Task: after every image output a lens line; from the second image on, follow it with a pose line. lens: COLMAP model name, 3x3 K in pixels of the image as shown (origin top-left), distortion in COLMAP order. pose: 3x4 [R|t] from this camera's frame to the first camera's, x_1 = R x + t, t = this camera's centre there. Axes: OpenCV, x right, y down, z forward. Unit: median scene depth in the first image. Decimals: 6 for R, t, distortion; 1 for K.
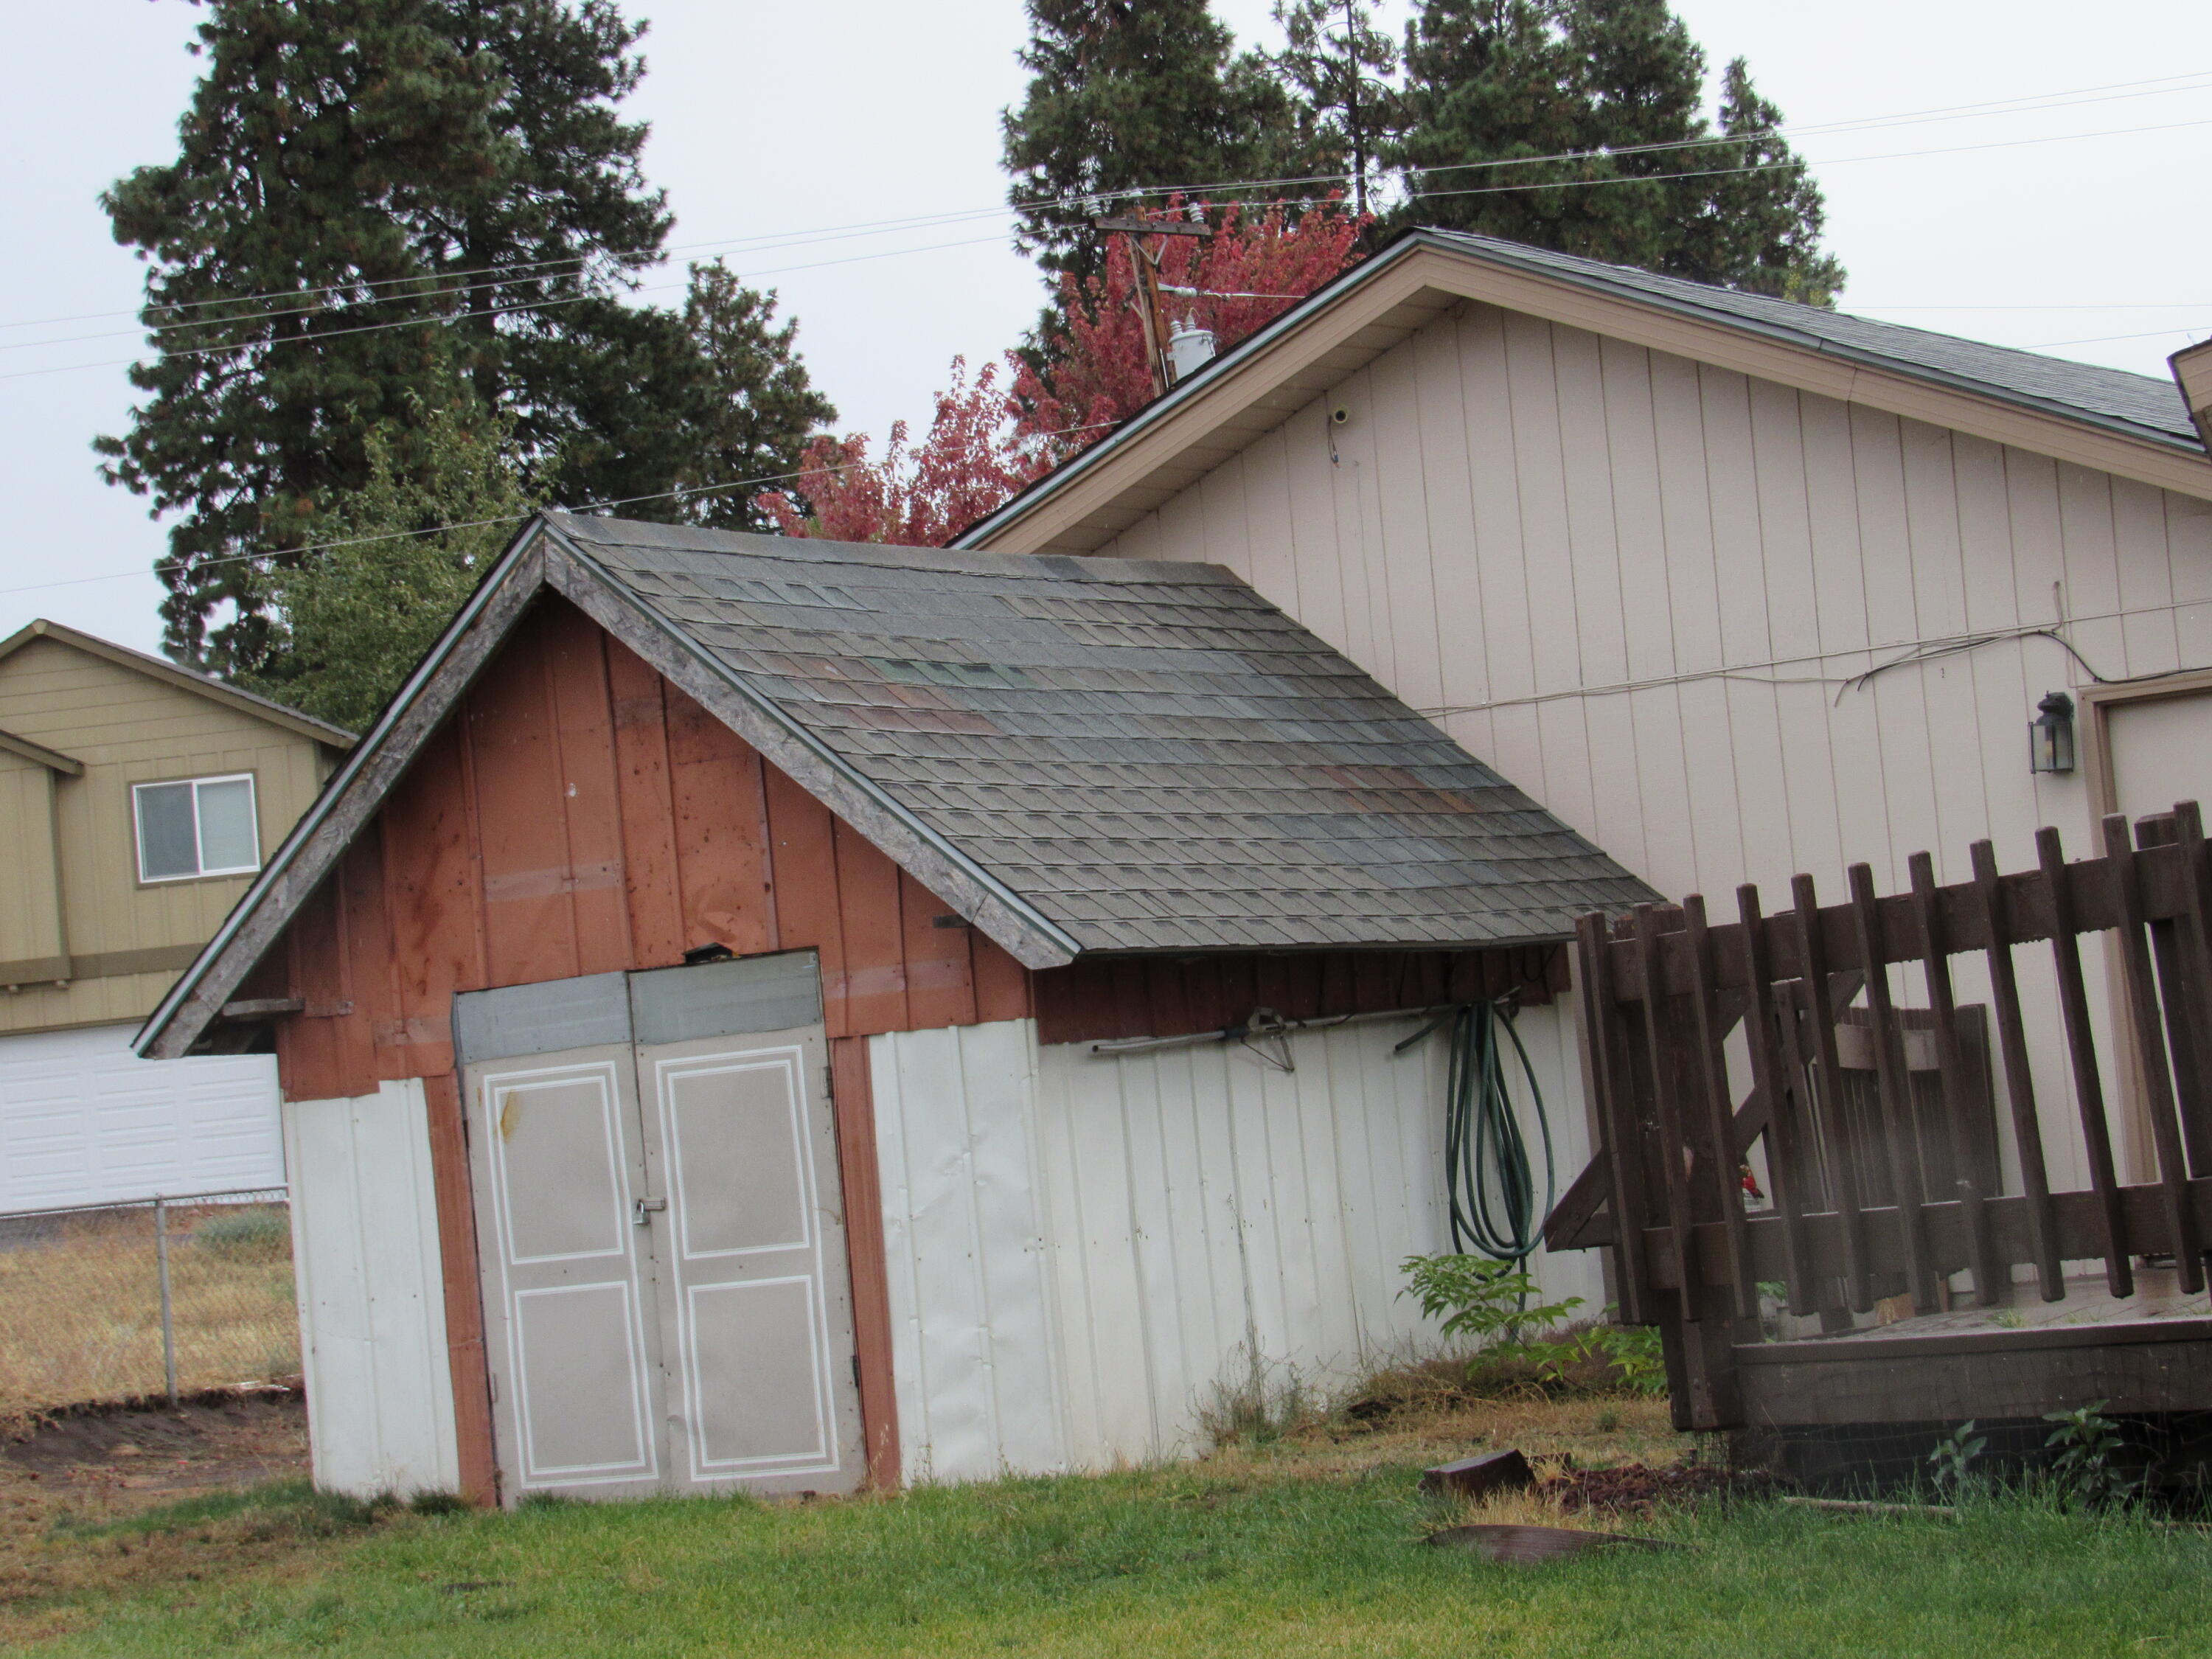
lens RADIAL K [[6718.7, 0, 1106.0], [0, 6718.7, 829.5], [0, 0, 1]] dist [-0.038650, 1.436943]
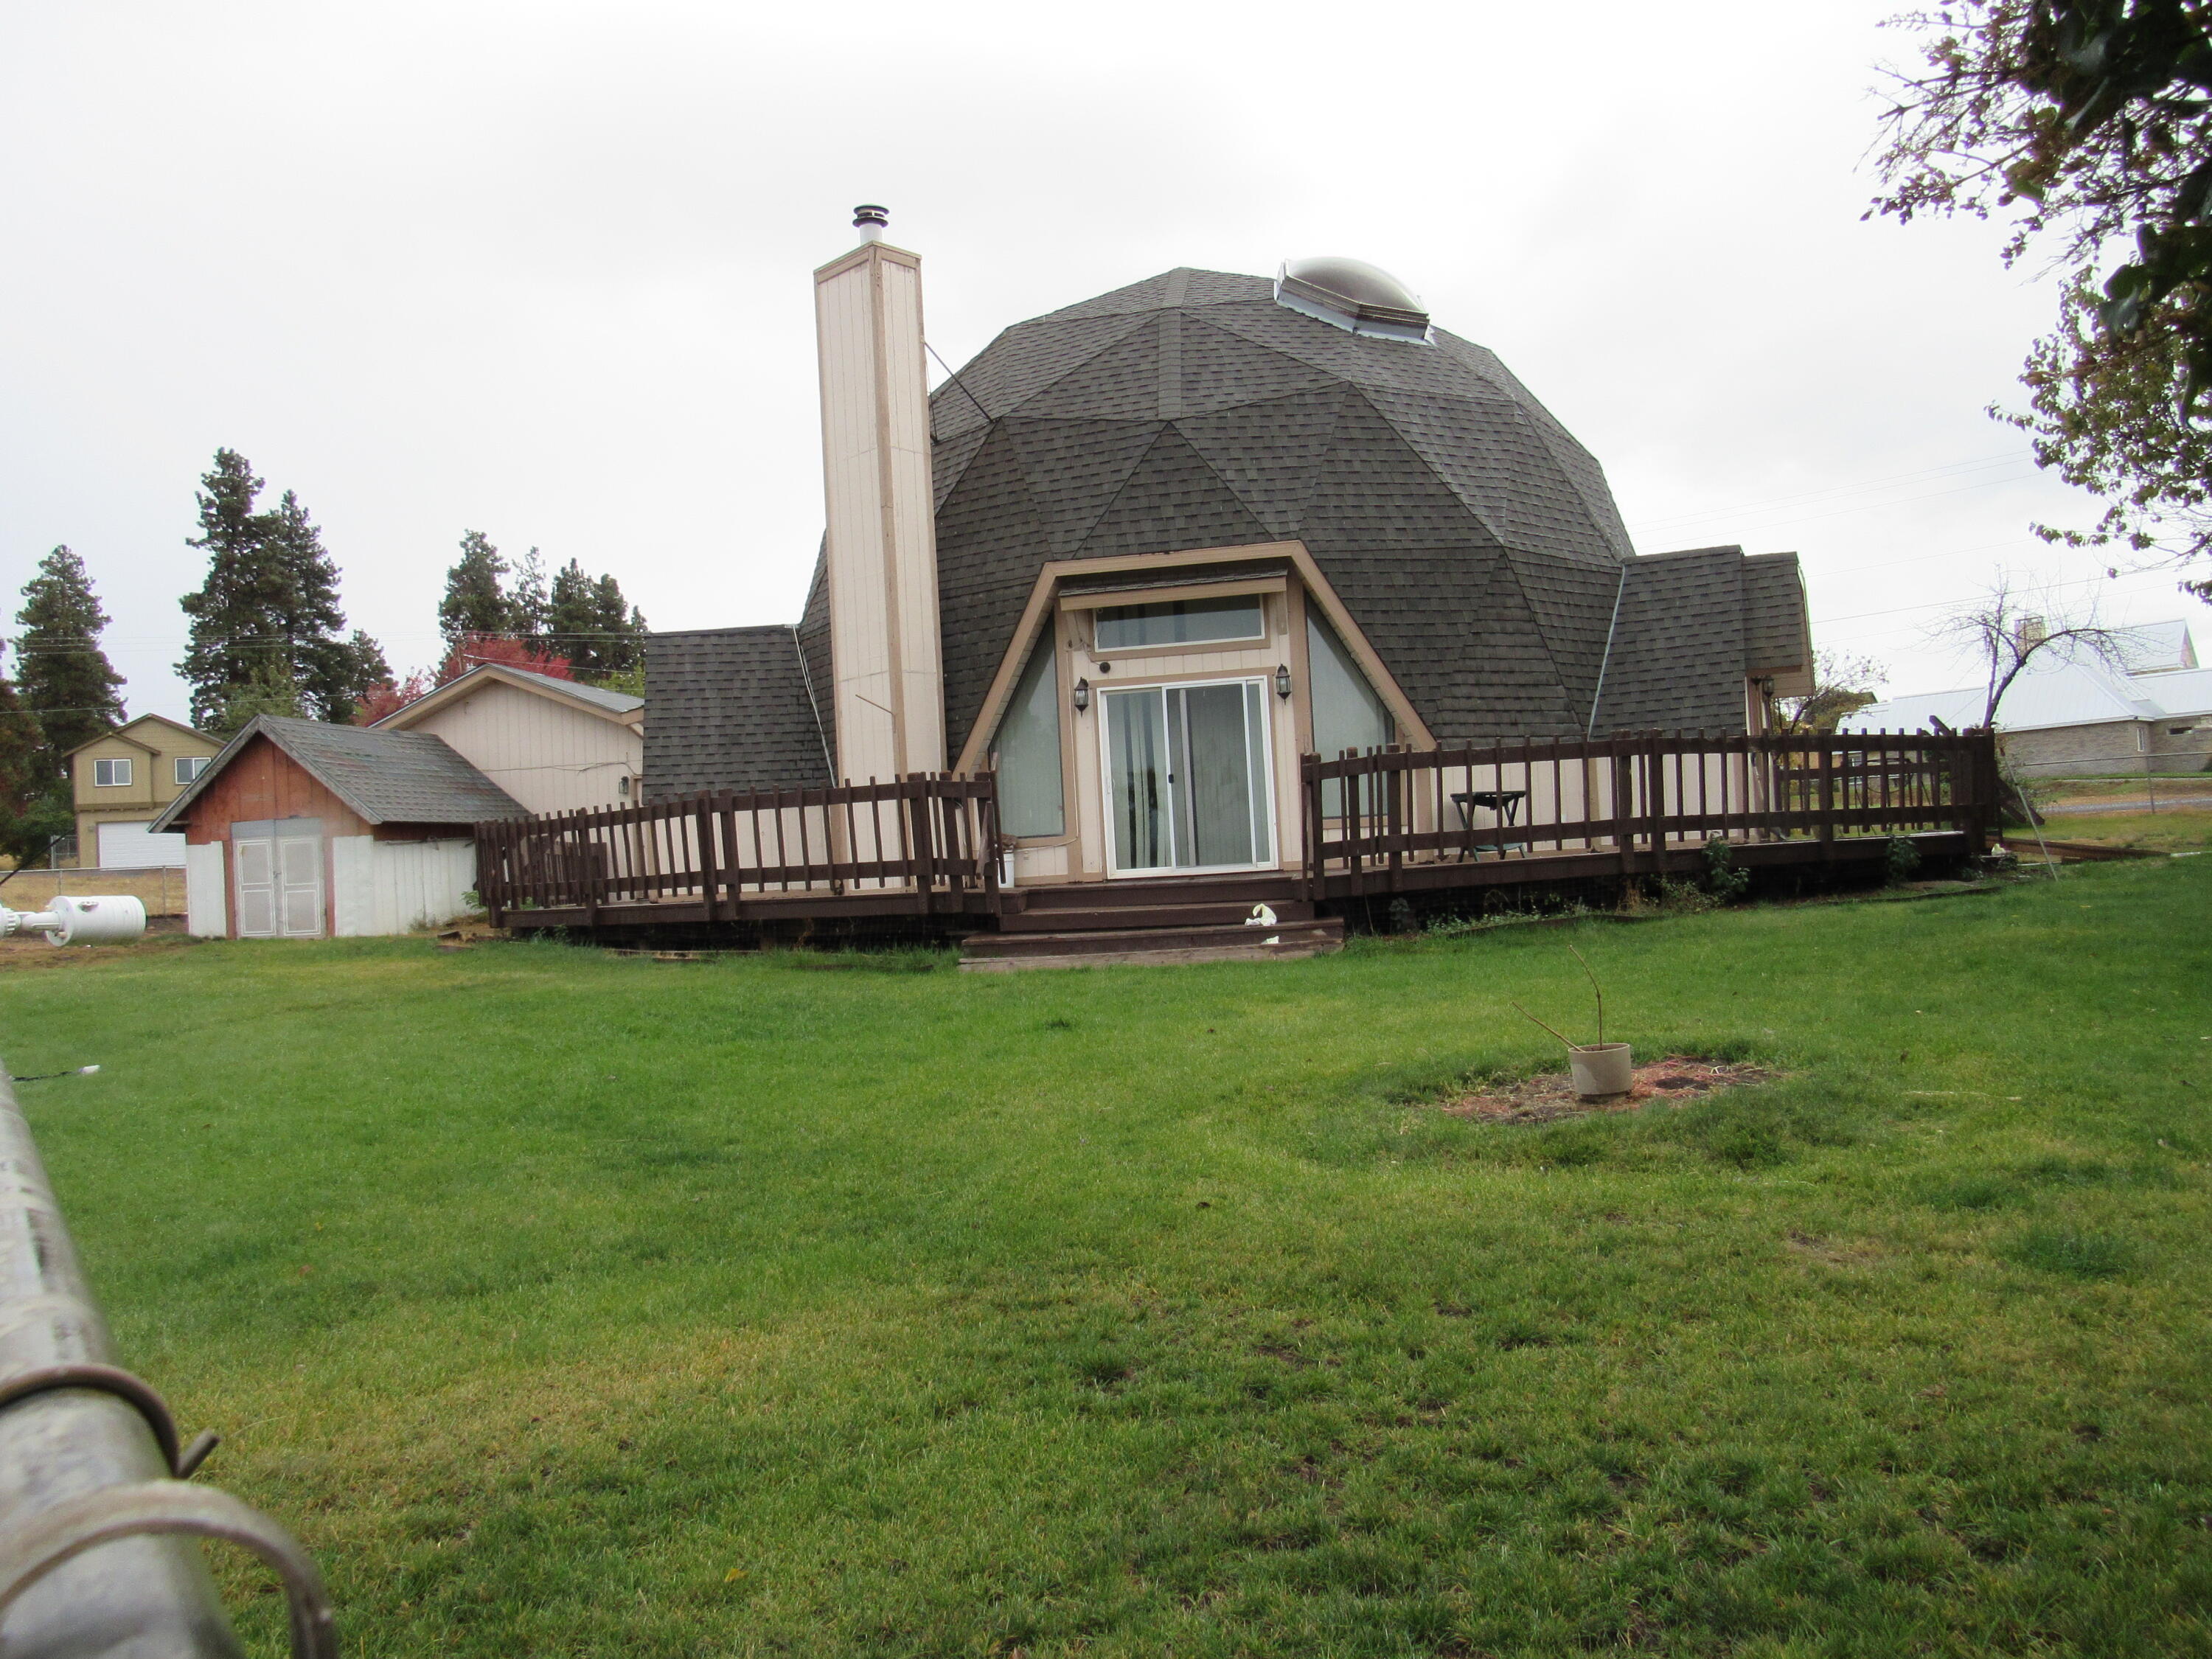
lens RADIAL K [[1635.2, 0, 1106.0], [0, 1635.2, 829.5], [0, 0, 1]] dist [-0.010030, -0.002032]
pose [[0.930640, 0.054578, 0.361842, 0.044530], [-0.060751, 0.998137, 0.005696, -0.010275], [-0.360857, -0.027283, 0.932222, -0.173017]]
